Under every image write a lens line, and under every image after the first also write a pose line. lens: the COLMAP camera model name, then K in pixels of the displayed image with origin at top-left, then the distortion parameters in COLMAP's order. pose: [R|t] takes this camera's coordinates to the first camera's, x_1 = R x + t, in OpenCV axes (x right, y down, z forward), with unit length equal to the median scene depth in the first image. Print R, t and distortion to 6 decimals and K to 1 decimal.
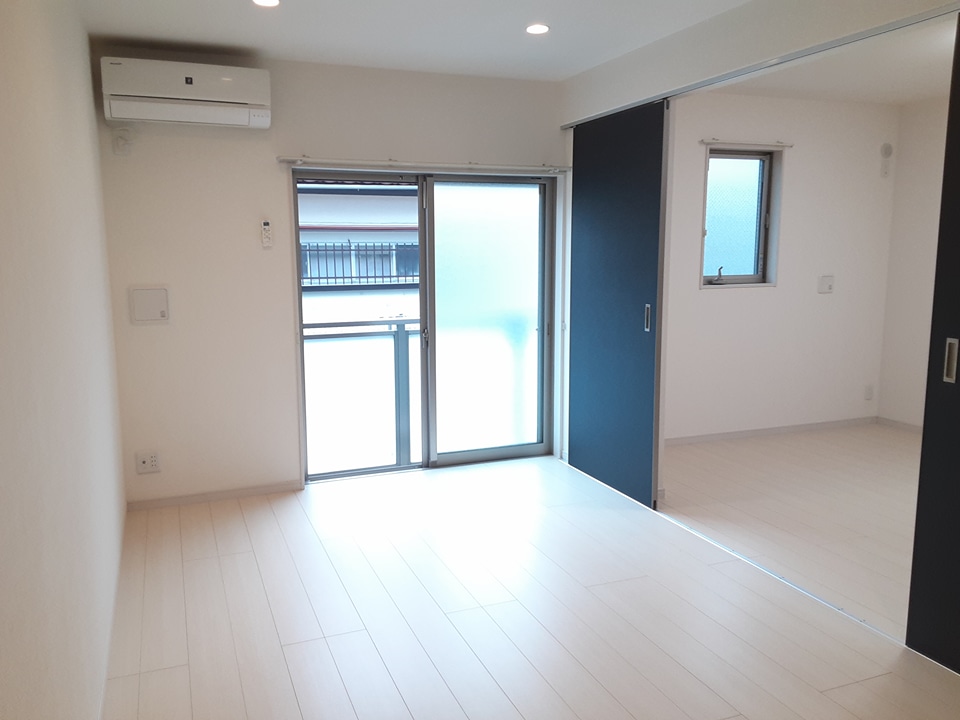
lens RADIAL K [[782.0, 0, 468.4], [0, 782.0, 362.5], [0, 0, 1]] dist [0.150440, -0.215377]
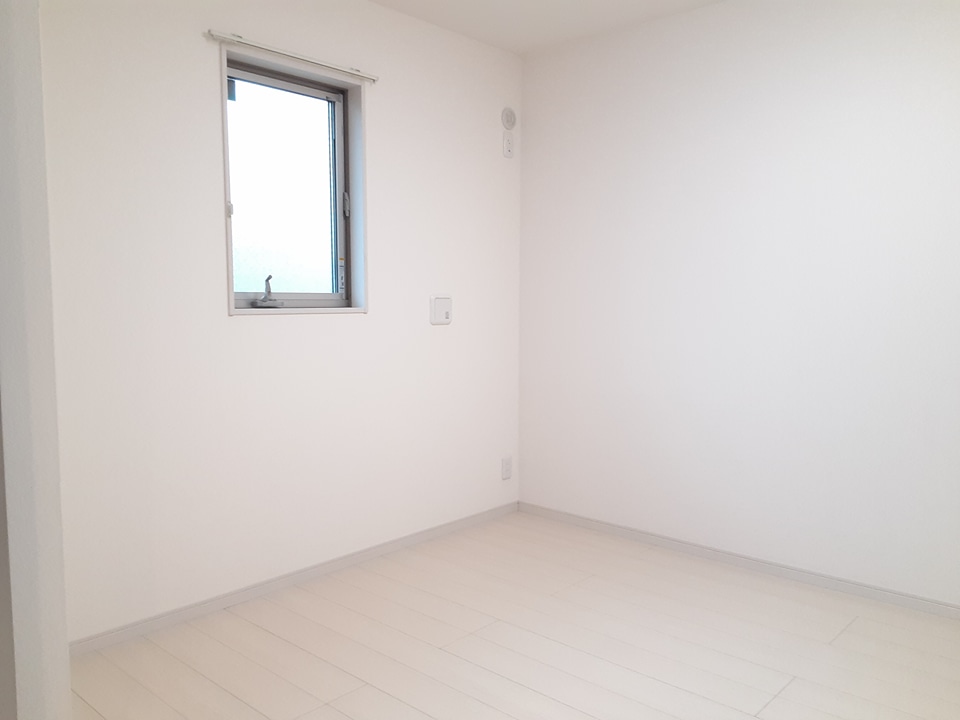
lens RADIAL K [[782.0, 0, 468.4], [0, 782.0, 362.5], [0, 0, 1]] dist [0.150440, -0.215377]
pose [[0.902676, -0.033540, 0.429012, 0.198148], [0.055047, 0.997767, -0.037818, -0.030745], [-0.426786, 0.057754, 0.902507, 0.429521]]
